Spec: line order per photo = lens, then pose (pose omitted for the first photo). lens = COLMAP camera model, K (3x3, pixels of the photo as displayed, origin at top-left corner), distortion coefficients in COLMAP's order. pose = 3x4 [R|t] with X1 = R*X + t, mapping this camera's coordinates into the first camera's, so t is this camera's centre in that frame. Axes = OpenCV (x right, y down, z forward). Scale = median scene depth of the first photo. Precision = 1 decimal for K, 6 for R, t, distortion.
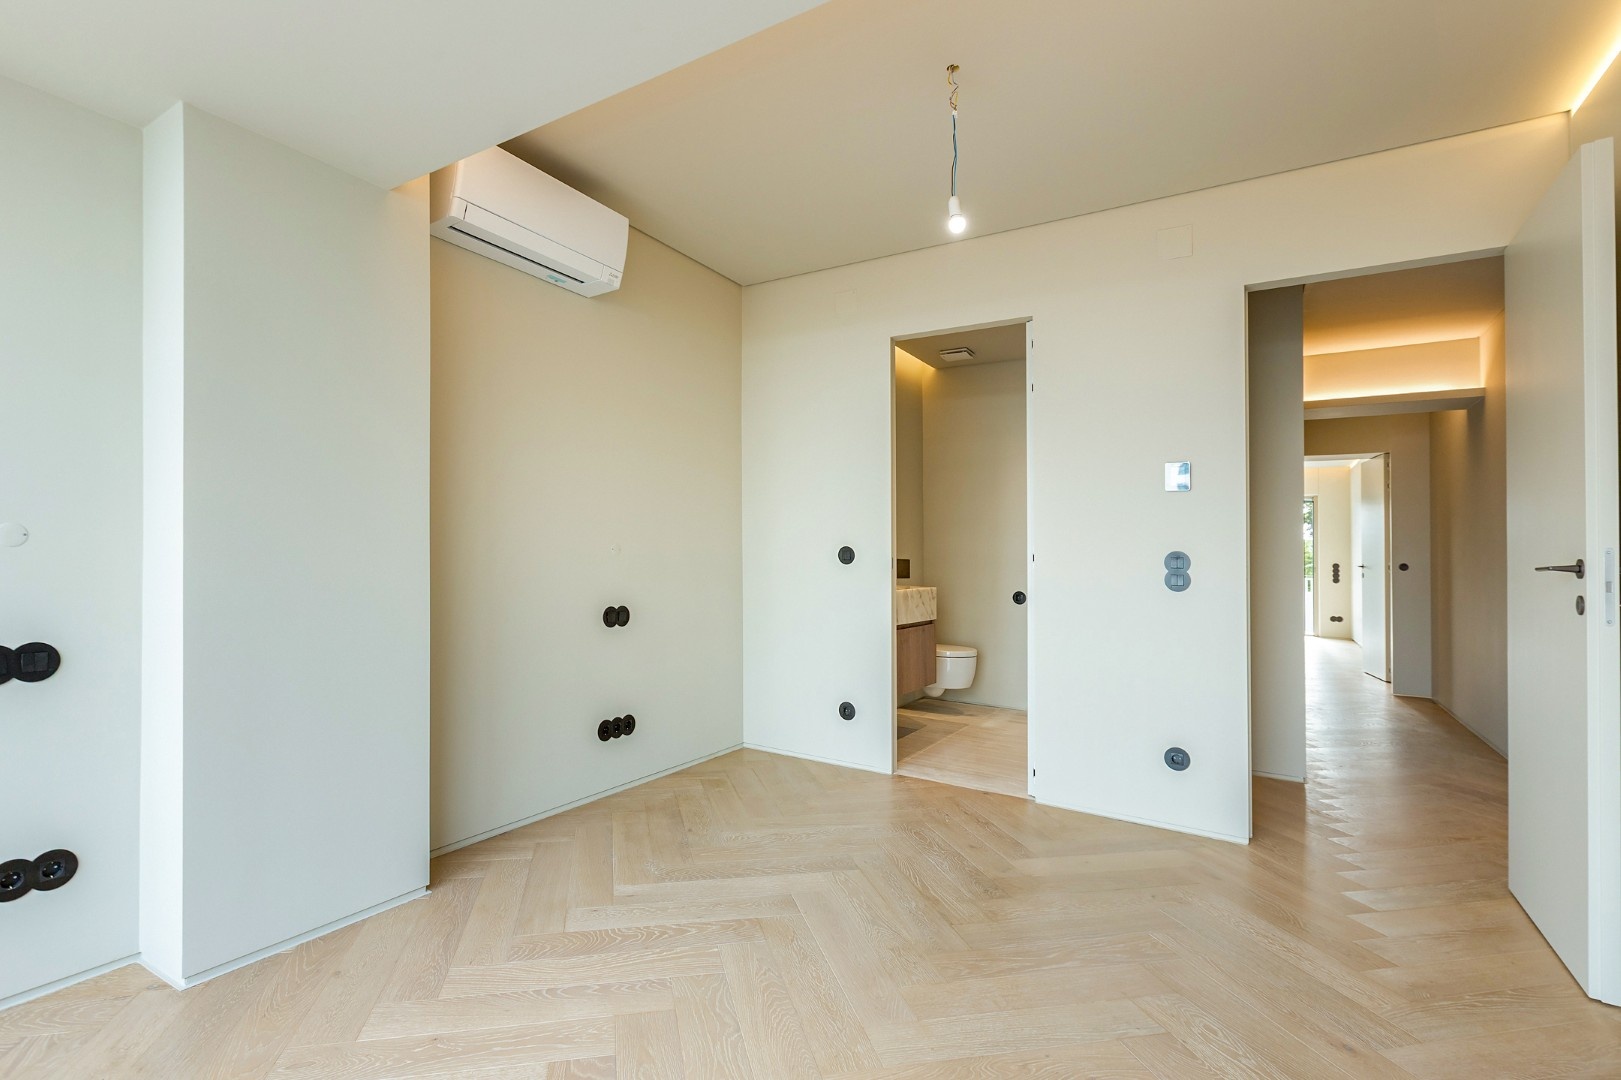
lens RADIAL K [[748.6, 0, 801.1], [0, 748.6, 545.9], [0, 0, 1]] dist [0.000355, -0.001922]
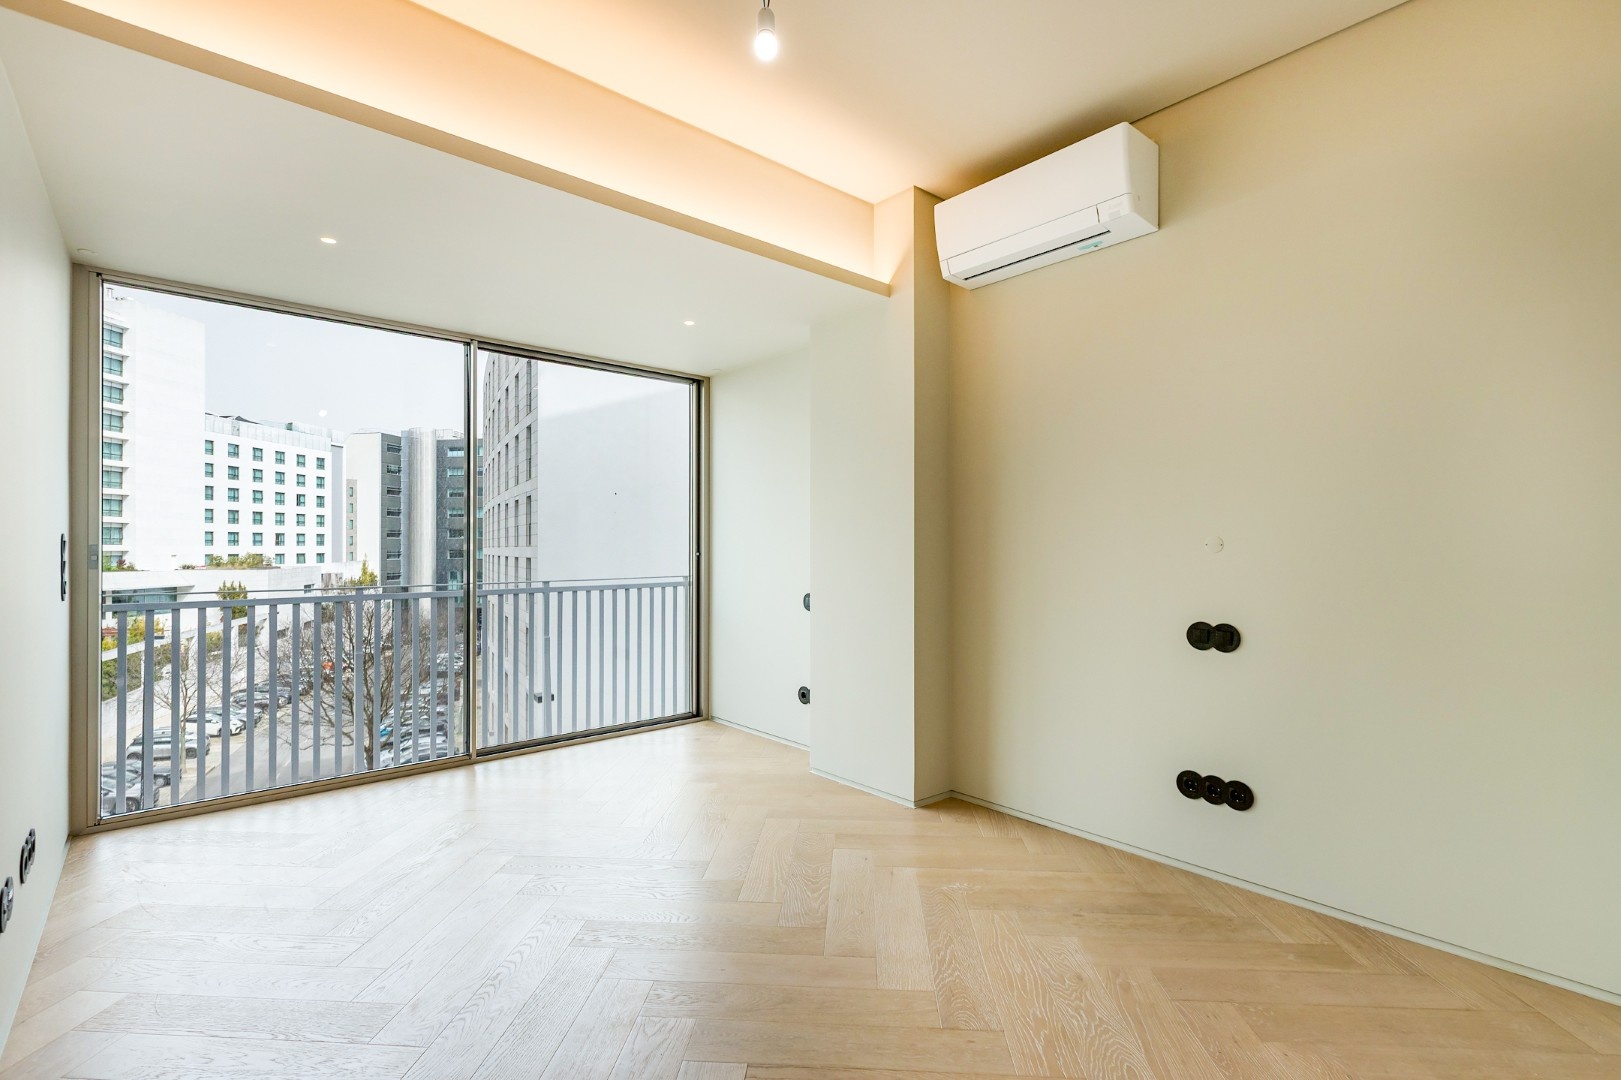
lens RADIAL K [[748.6, 0, 800.7], [0, 748.6, 542.6], [0, 0, 1]] dist [0.000355, -0.001922]
pose [[-0.300020, -0.019560, -0.953732, 0.653472], [0.006598, 0.999723, -0.022579, 0.015157], [0.953910, -0.013067, -0.299808, 0.938525]]
